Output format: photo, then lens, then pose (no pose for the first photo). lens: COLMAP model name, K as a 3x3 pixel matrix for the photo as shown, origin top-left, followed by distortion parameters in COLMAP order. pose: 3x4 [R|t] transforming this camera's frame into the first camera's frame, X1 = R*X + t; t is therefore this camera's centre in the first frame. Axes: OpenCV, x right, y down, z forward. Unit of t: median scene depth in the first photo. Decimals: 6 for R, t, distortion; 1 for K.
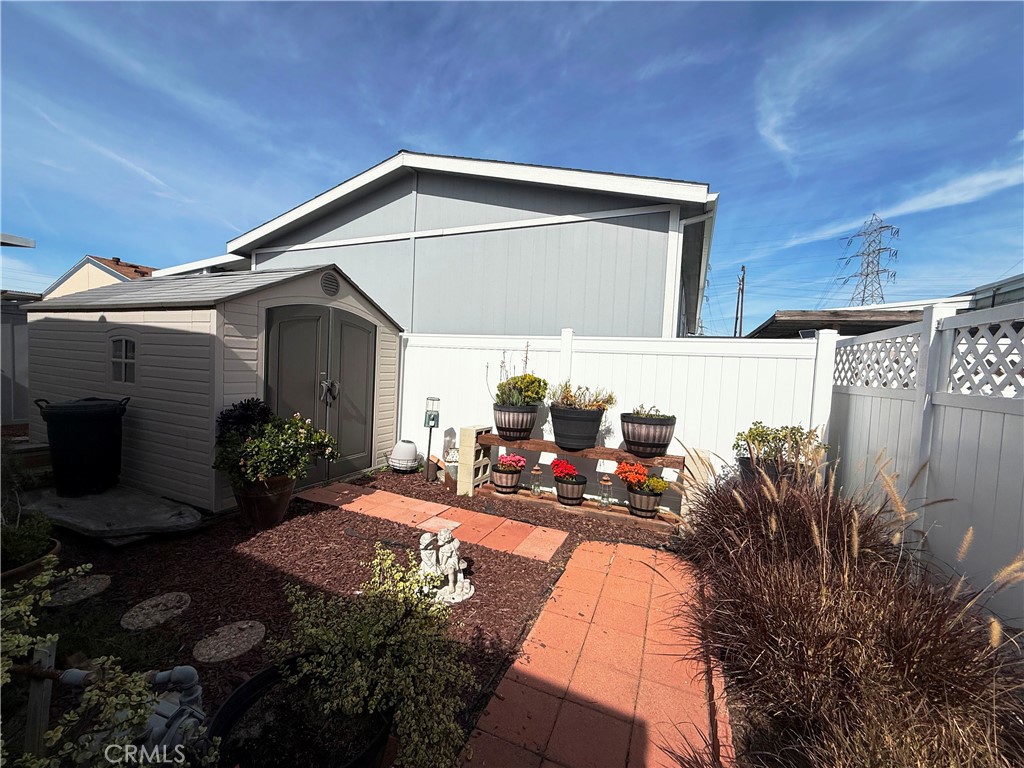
lens RADIAL K [[409.1, 0, 508.4], [0, 409.1, 384.8], [0, 0, 1]] dist [0.003731, 0.000512]
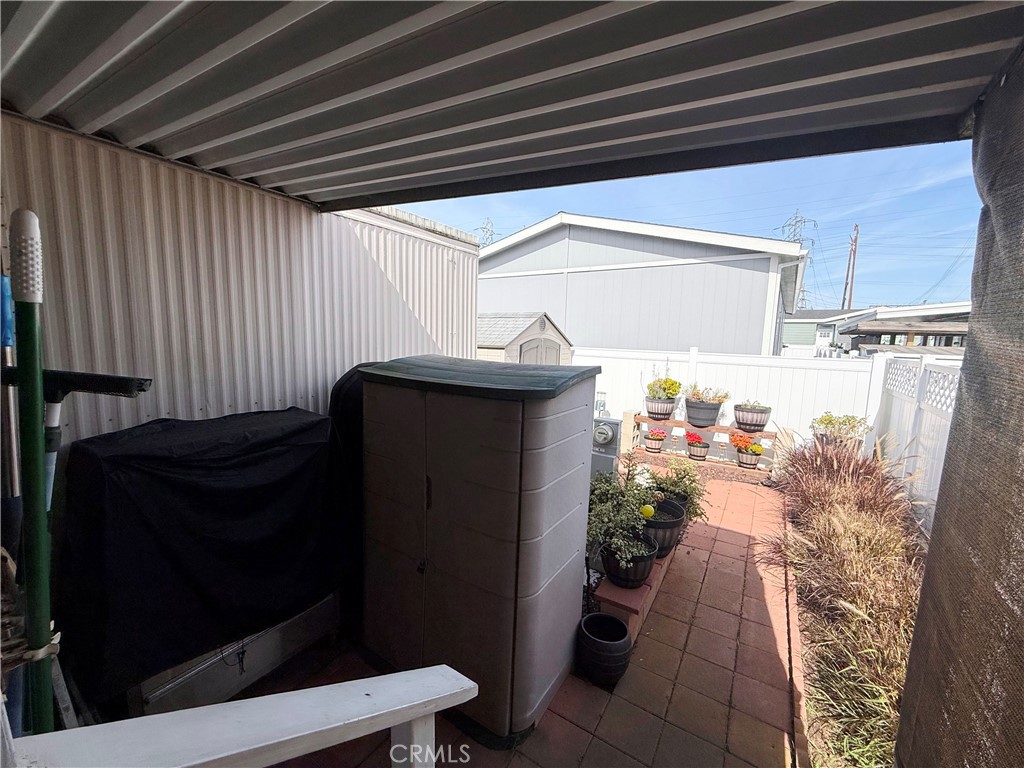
lens RADIAL K [[409.1, 0, 508.4], [0, 409.1, 384.8], [0, 0, 1]] dist [0.003731, 0.000512]
pose [[0.983922, -0.000894, -0.178599, -0.297338], [0.012931, 0.997719, 0.066247, -0.122265], [0.178132, -0.067491, 0.981689, -0.704644]]
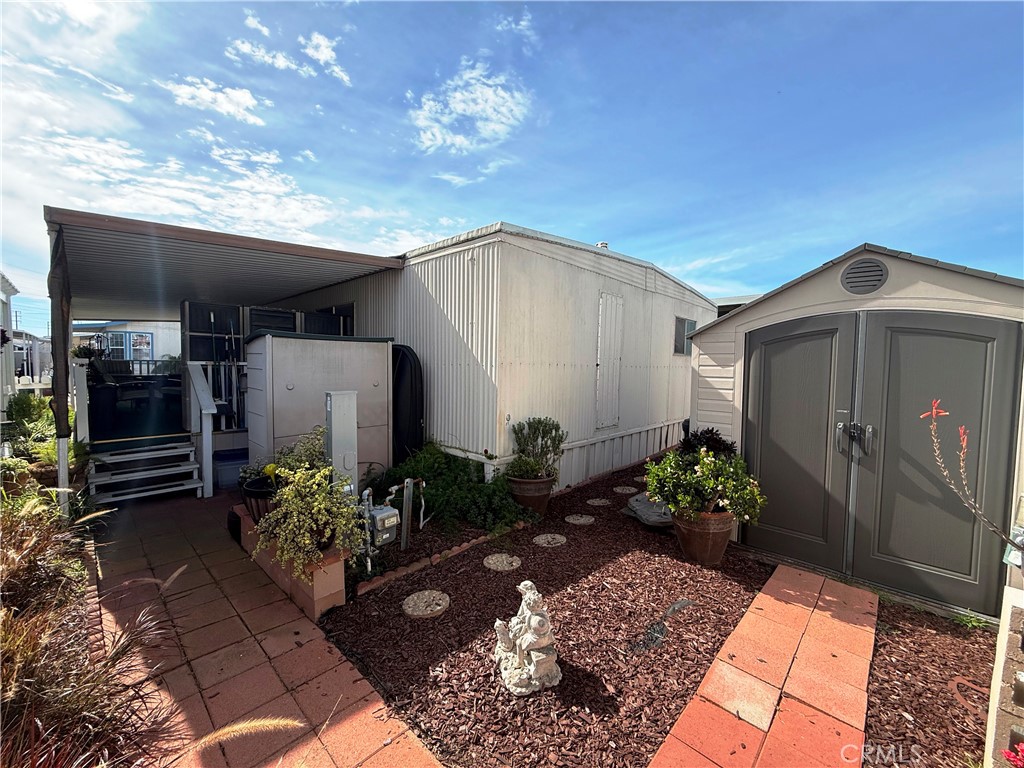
lens RADIAL K [[409.1, 0, 508.4], [0, 409.1, 384.8], [0, 0, 1]] dist [0.003731, 0.000512]
pose [[-0.351733, -0.007733, -0.936069, 0.402399], [-0.078051, 0.996726, 0.021094, -0.046200], [0.932841, 0.080481, -0.351185, 0.773043]]
